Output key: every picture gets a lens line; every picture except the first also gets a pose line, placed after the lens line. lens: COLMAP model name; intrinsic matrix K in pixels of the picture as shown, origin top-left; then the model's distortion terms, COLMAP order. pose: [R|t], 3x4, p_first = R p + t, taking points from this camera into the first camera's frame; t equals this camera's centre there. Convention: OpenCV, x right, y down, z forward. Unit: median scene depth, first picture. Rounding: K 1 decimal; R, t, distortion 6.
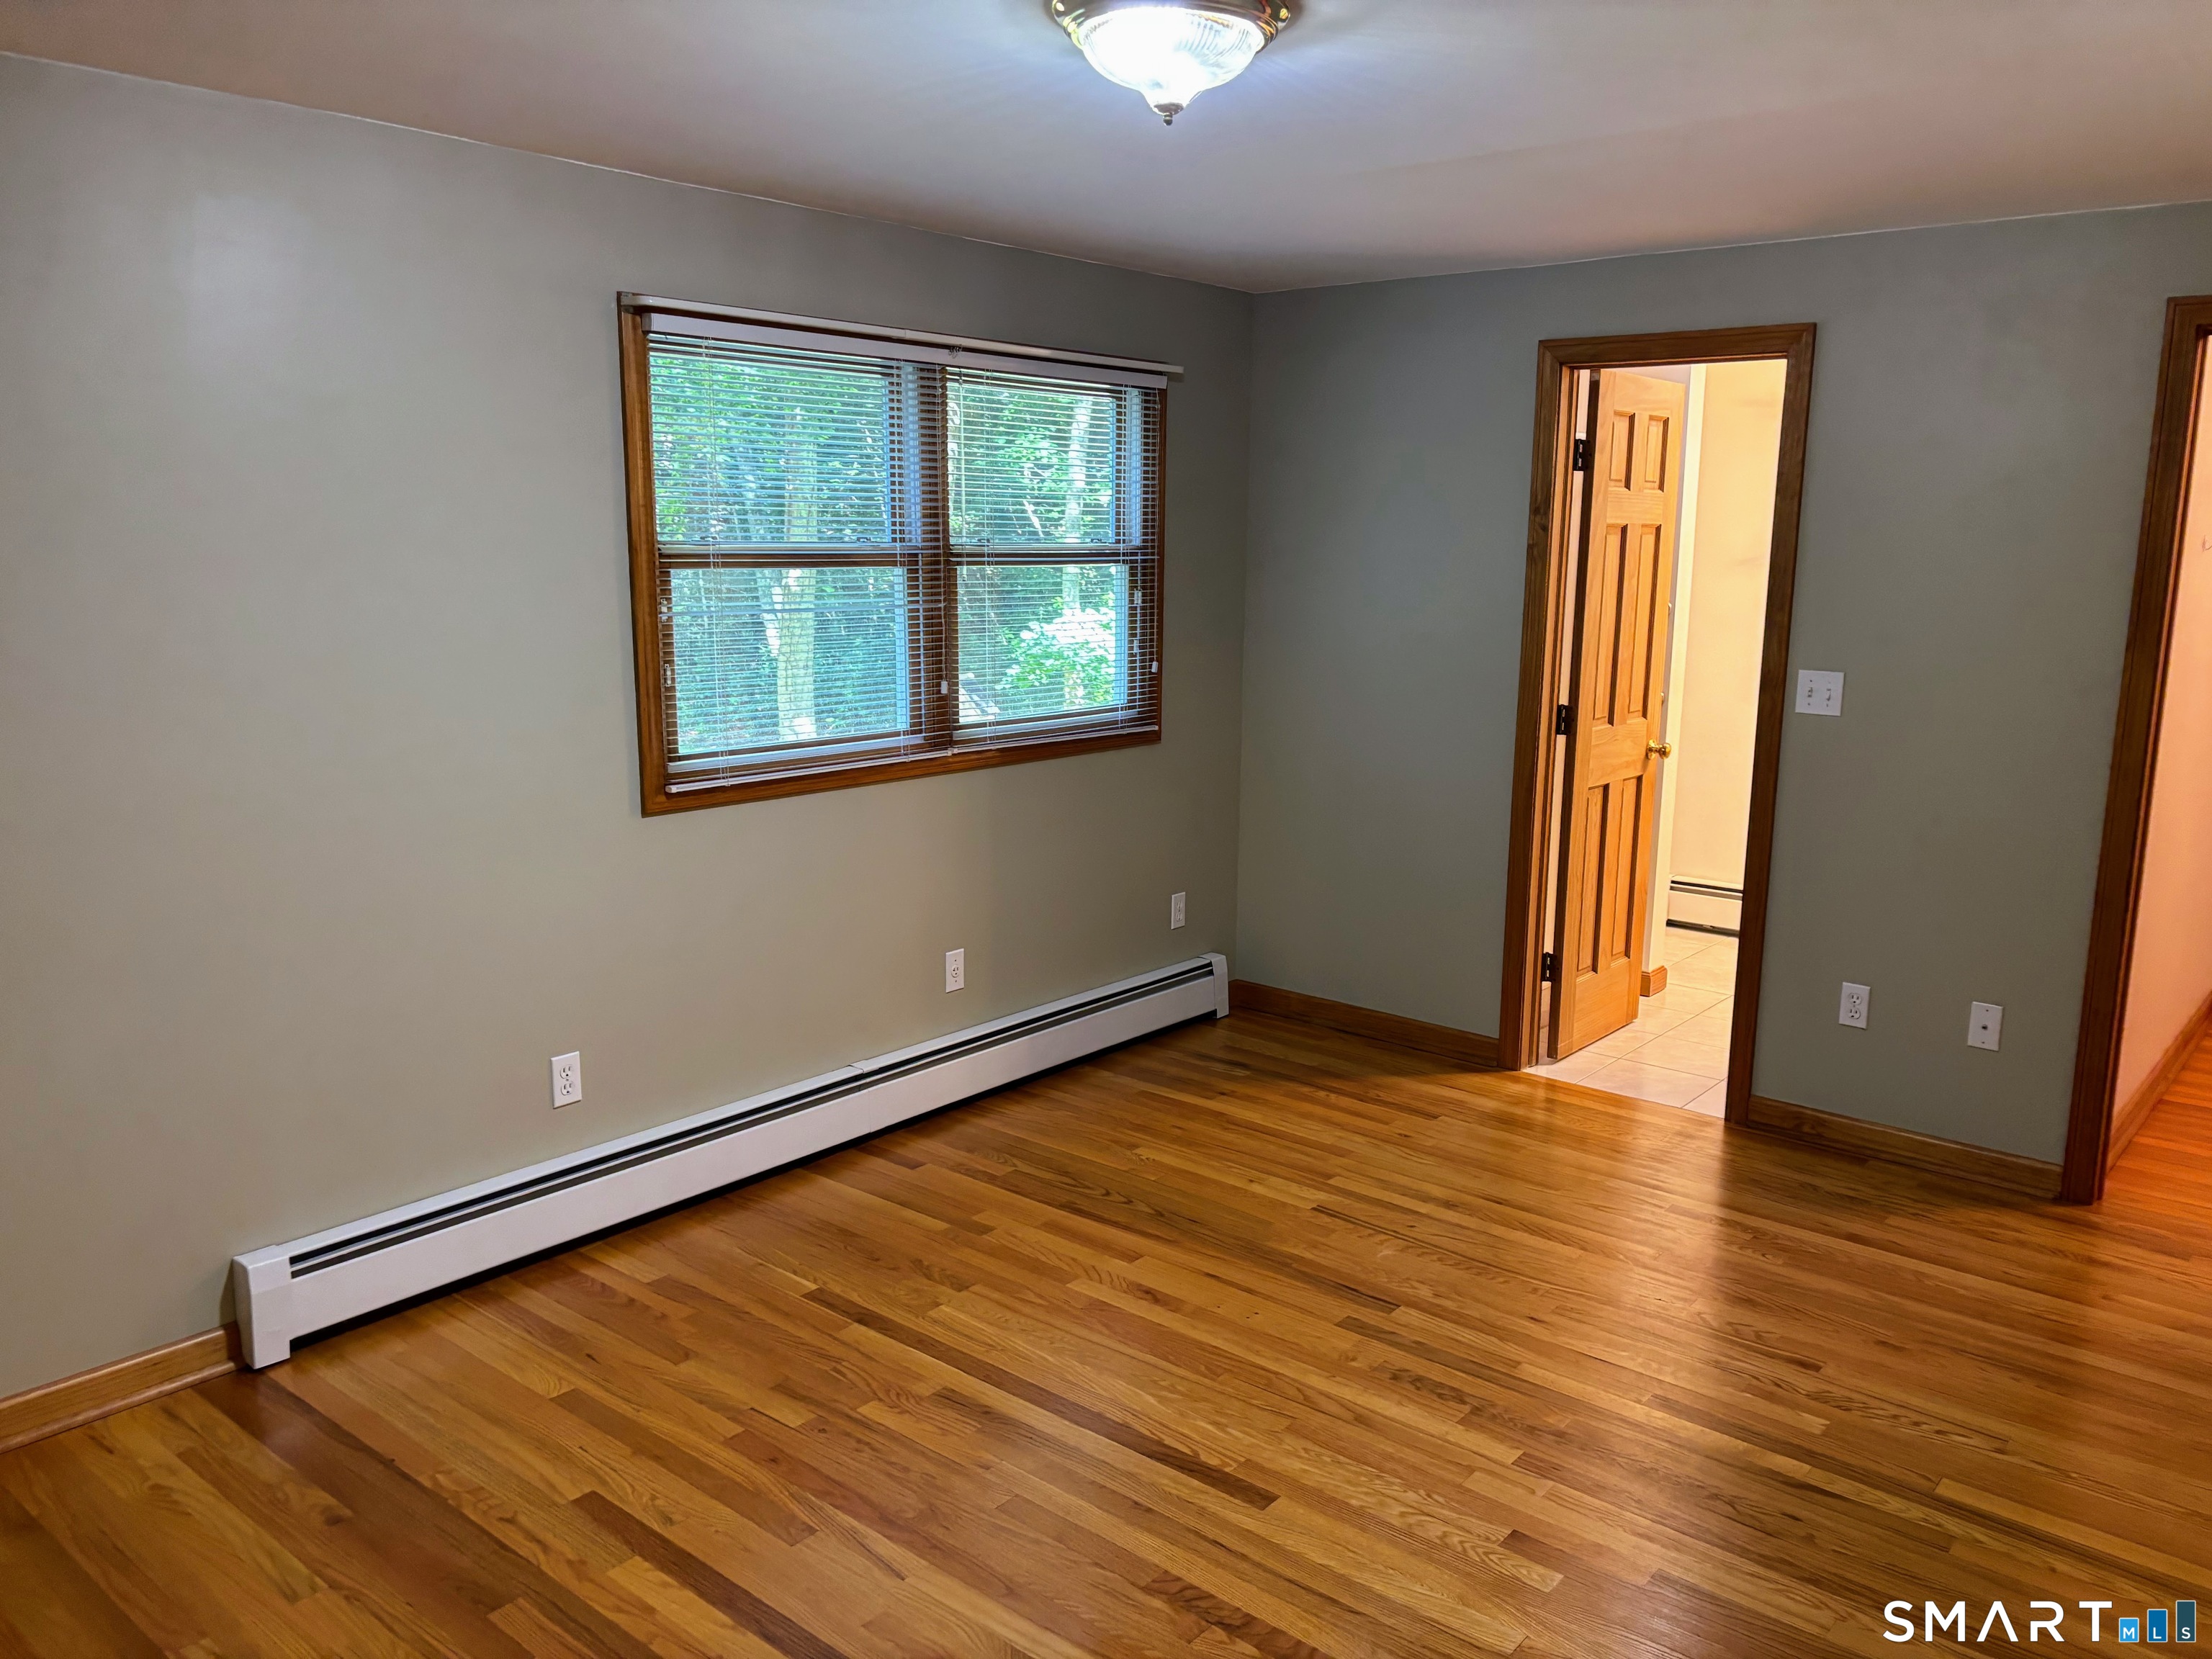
lens RADIAL K [[1676.5, 0, 1106.0], [0, 1676.5, 829.5], [0, 0, 1]] dist [0.103057, -0.172934]
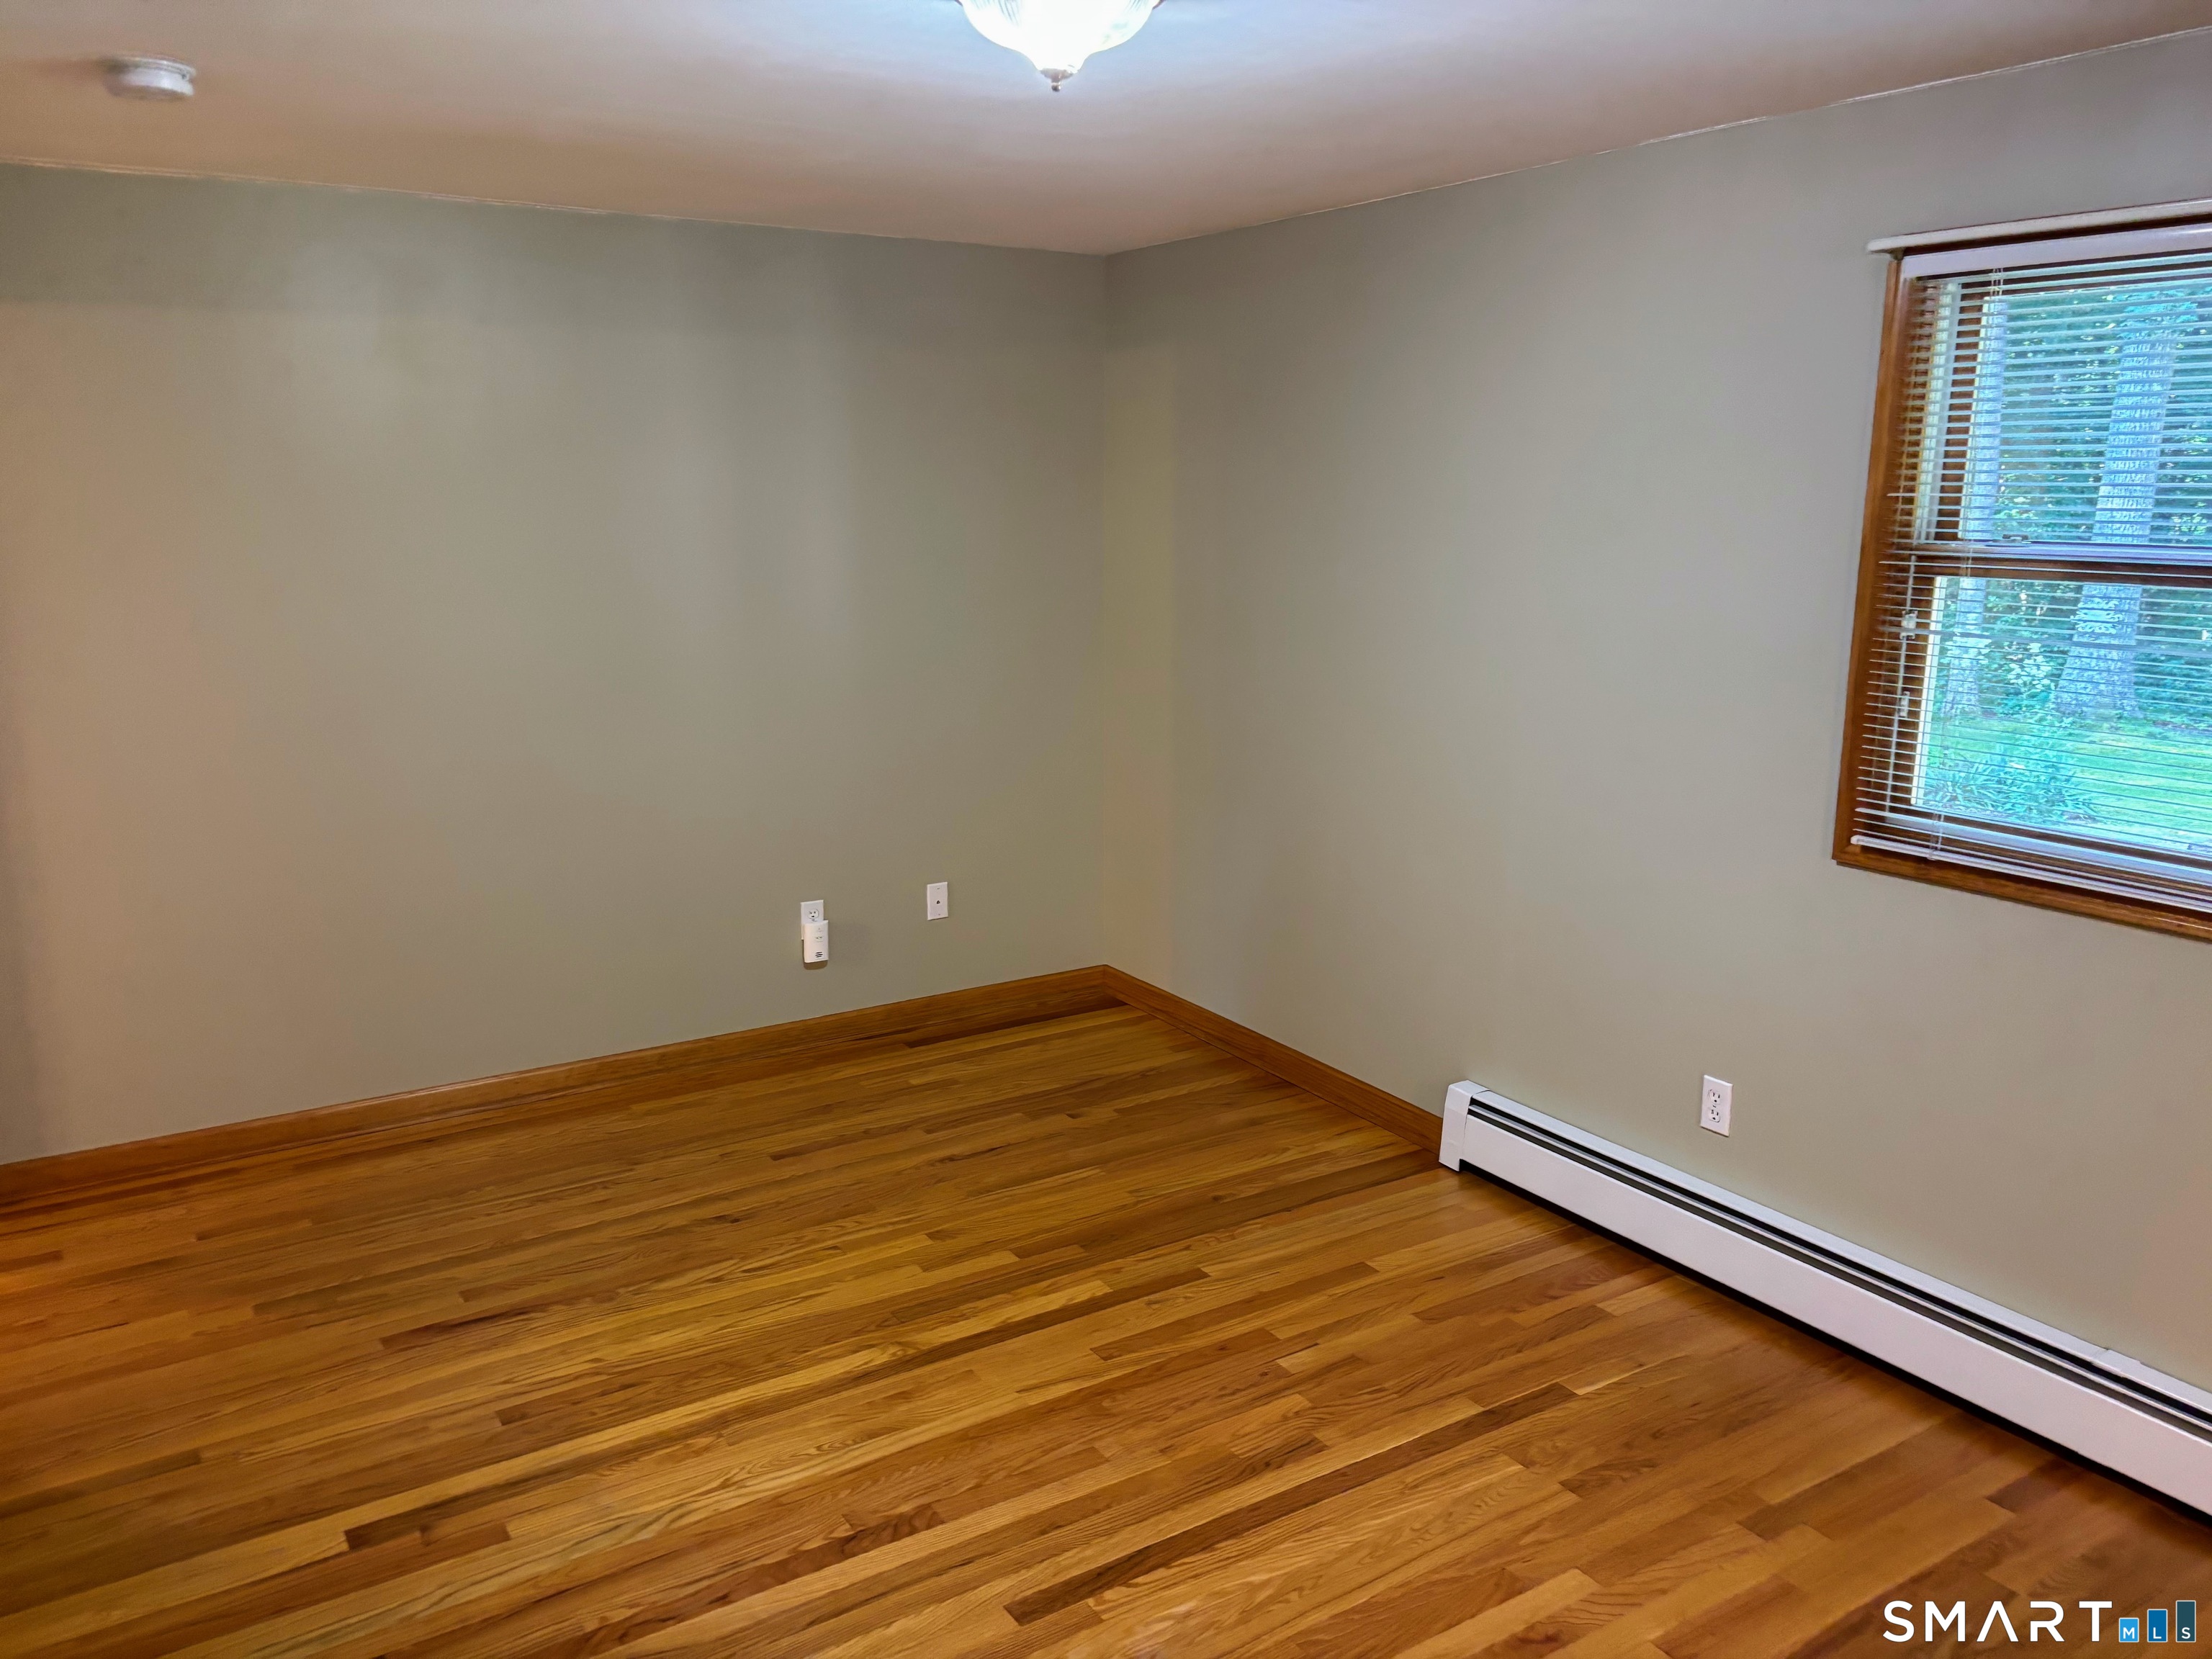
lens RADIAL K [[1676.5, 0, 1106.0], [0, 1676.5, 829.5], [0, 0, 1]] dist [0.103057, -0.172934]
pose [[-0.295044, 0.188115, -0.936783, 0.703062], [-0.174664, 0.953289, 0.246440, -0.189792], [0.939384, 0.236333, -0.248405, 0.973549]]
